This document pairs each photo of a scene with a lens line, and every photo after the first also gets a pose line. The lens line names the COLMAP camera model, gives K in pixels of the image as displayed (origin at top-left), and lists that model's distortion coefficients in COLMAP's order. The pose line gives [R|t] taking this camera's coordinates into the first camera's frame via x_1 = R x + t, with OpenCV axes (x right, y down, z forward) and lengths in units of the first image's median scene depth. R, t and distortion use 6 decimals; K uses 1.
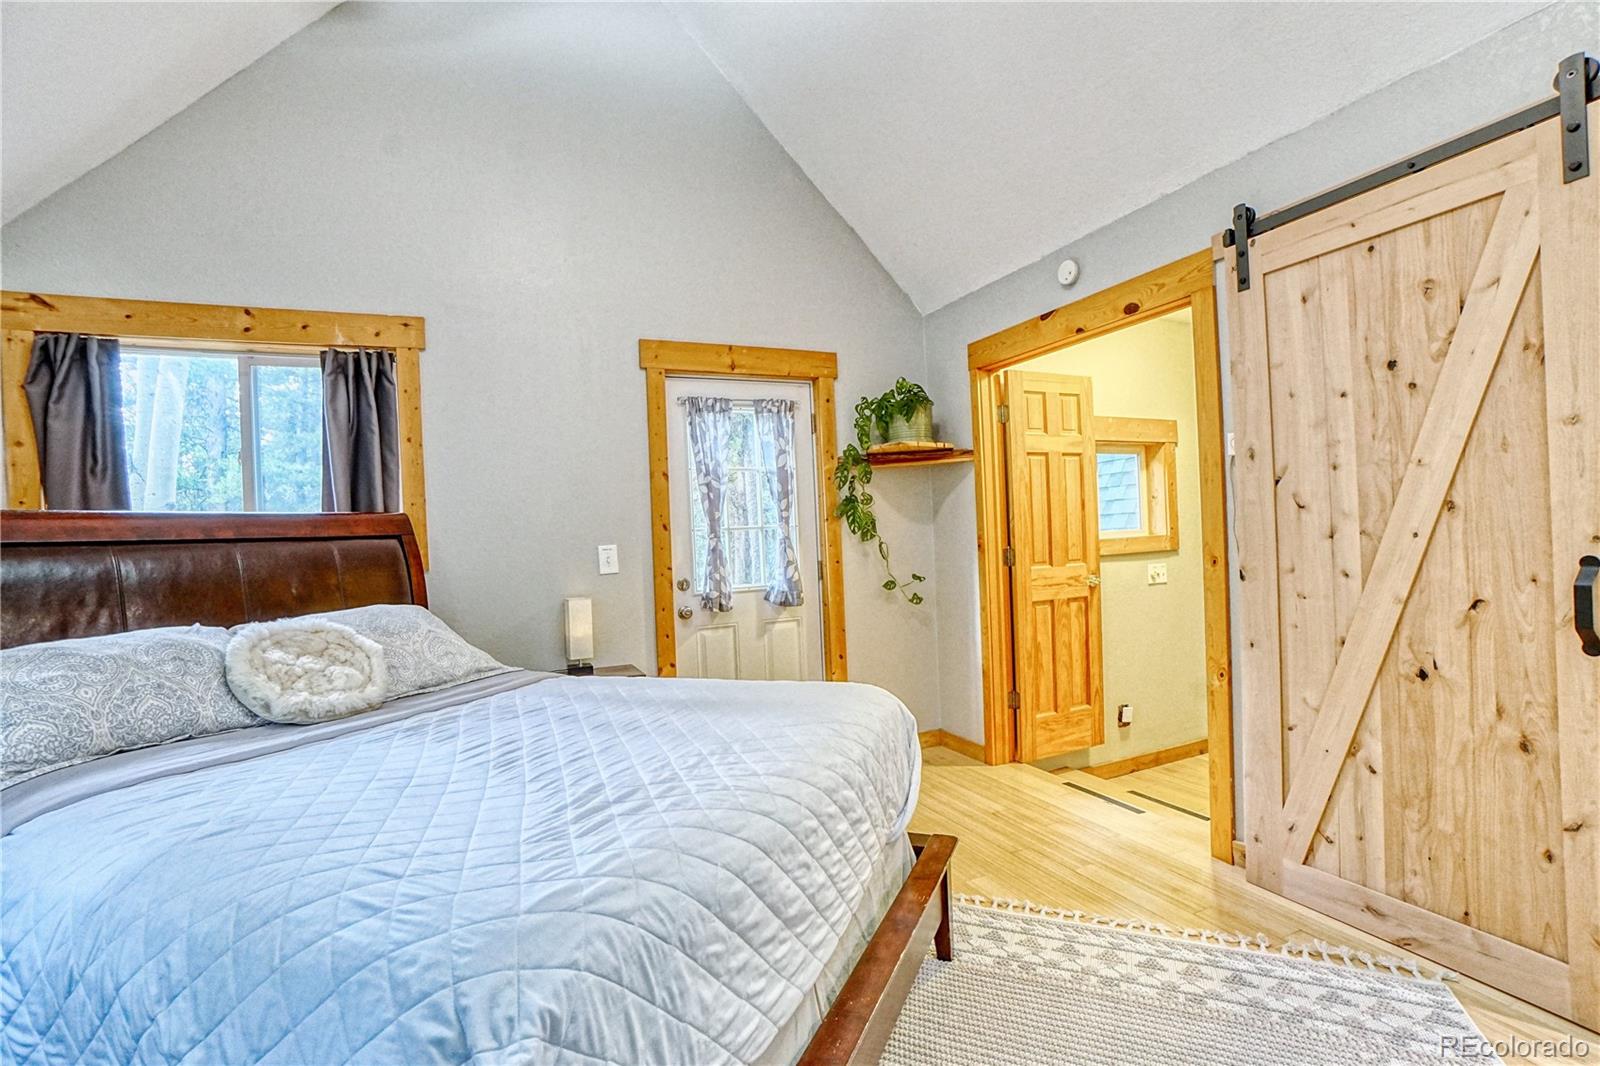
lens RADIAL K [[717.7, 0, 802.8], [0, 717.7, 533.8], [0, 0, 1]] dist [-0.057945, 0.019672]
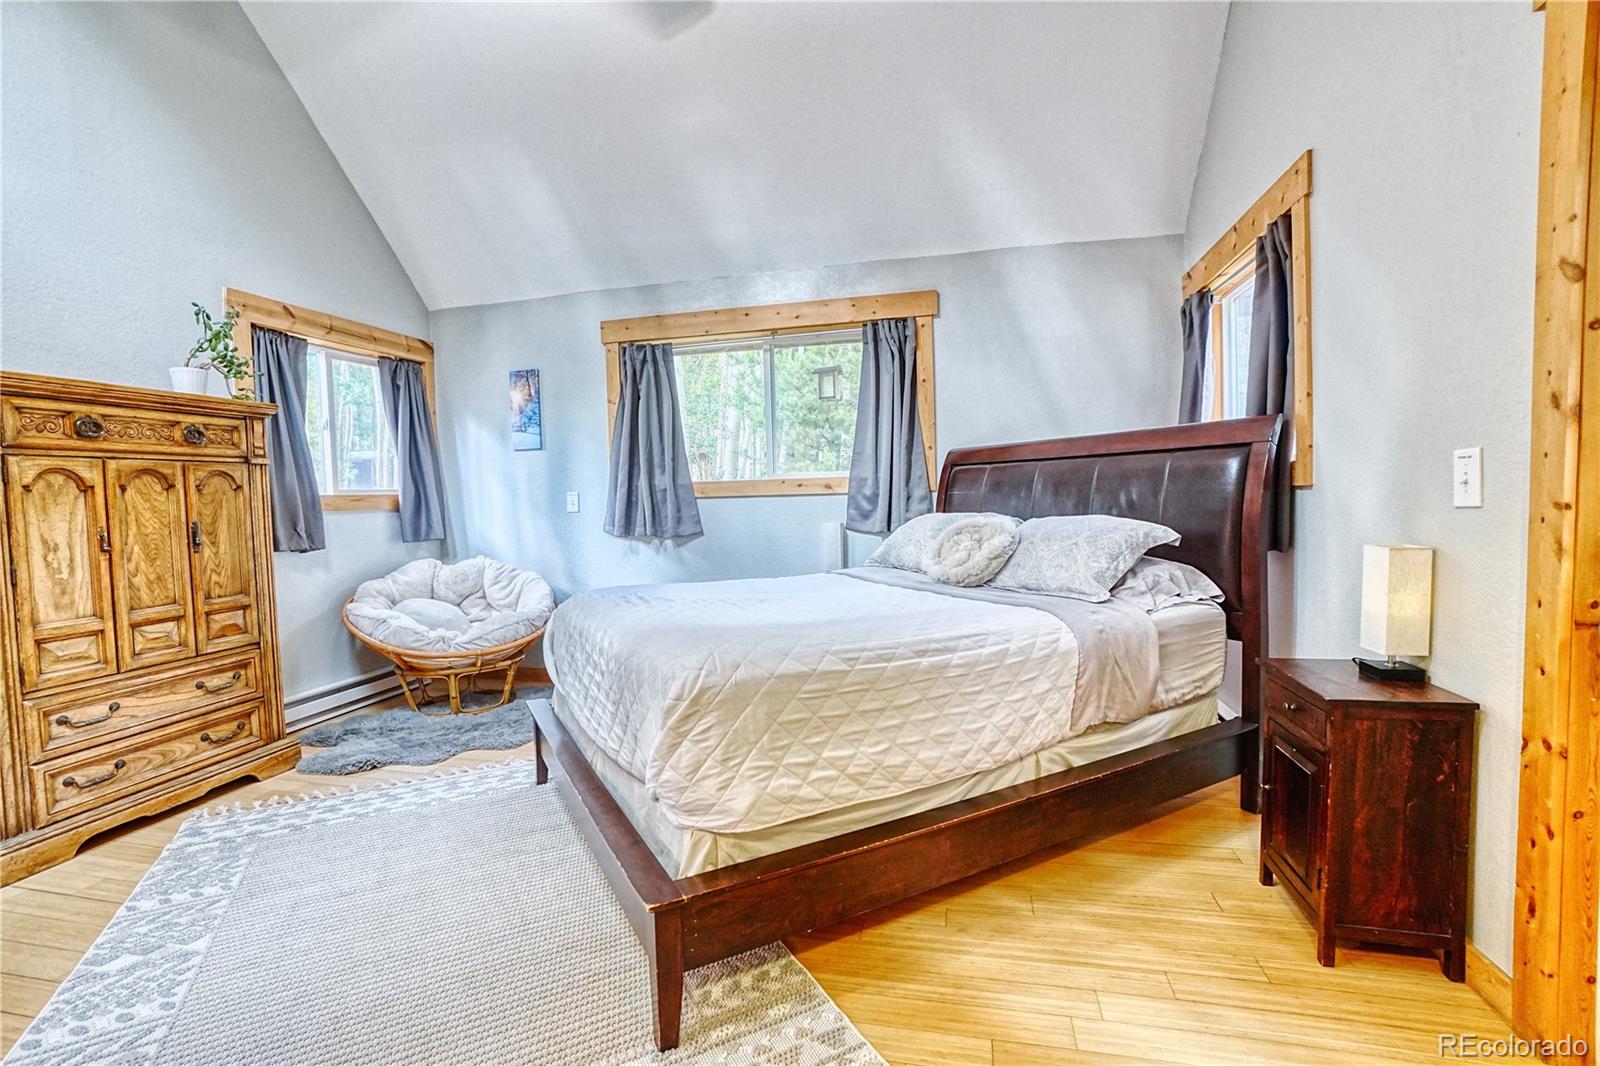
lens RADIAL K [[717.7, 0, 802.8], [0, 717.7, 533.8], [0, 0, 1]] dist [-0.057945, 0.019672]
pose [[-0.600509, 0.095726, -0.793867, 0.352489], [0.050854, 0.995370, 0.081557, 0.011584], [0.797999, 0.008604, -0.602597, 0.862294]]
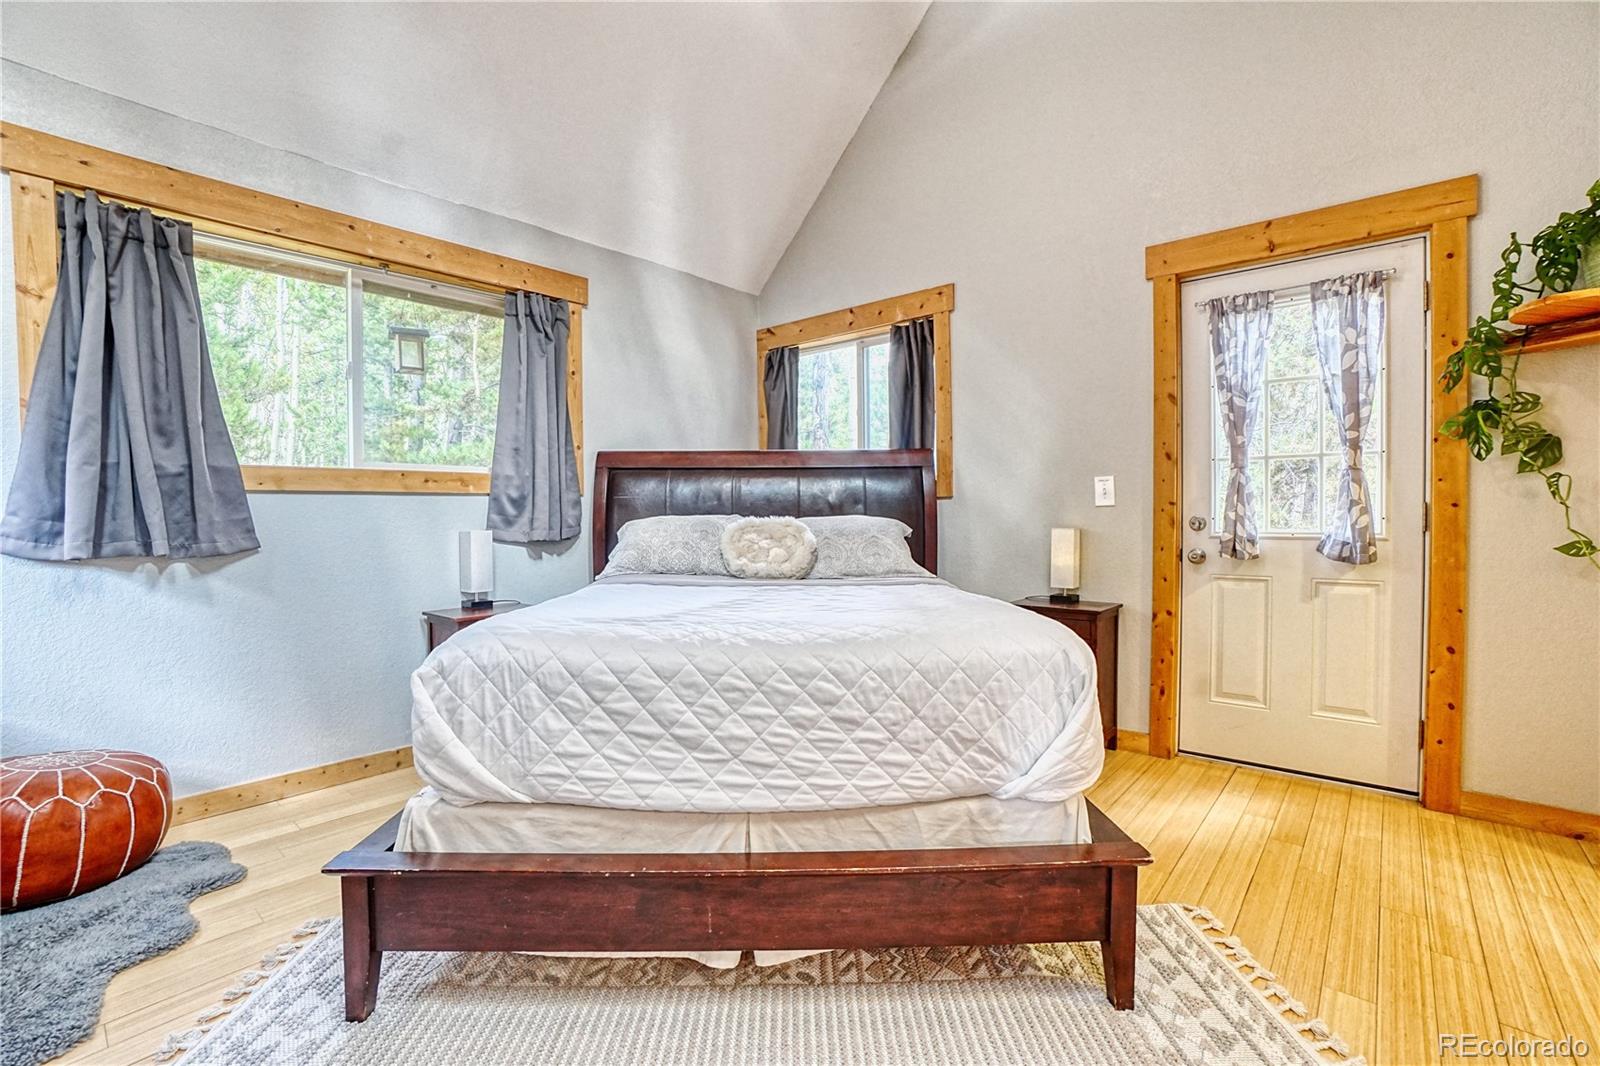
lens RADIAL K [[717.7, 0, 802.8], [0, 717.7, 533.8], [0, 0, 1]] dist [-0.057945, 0.019672]
pose [[0.429387, 0.062473, -0.900957, 0.388410], [-0.008739, 0.997845, 0.065026, 0.032285], [0.903078, -0.020048, 0.429008, 0.209966]]
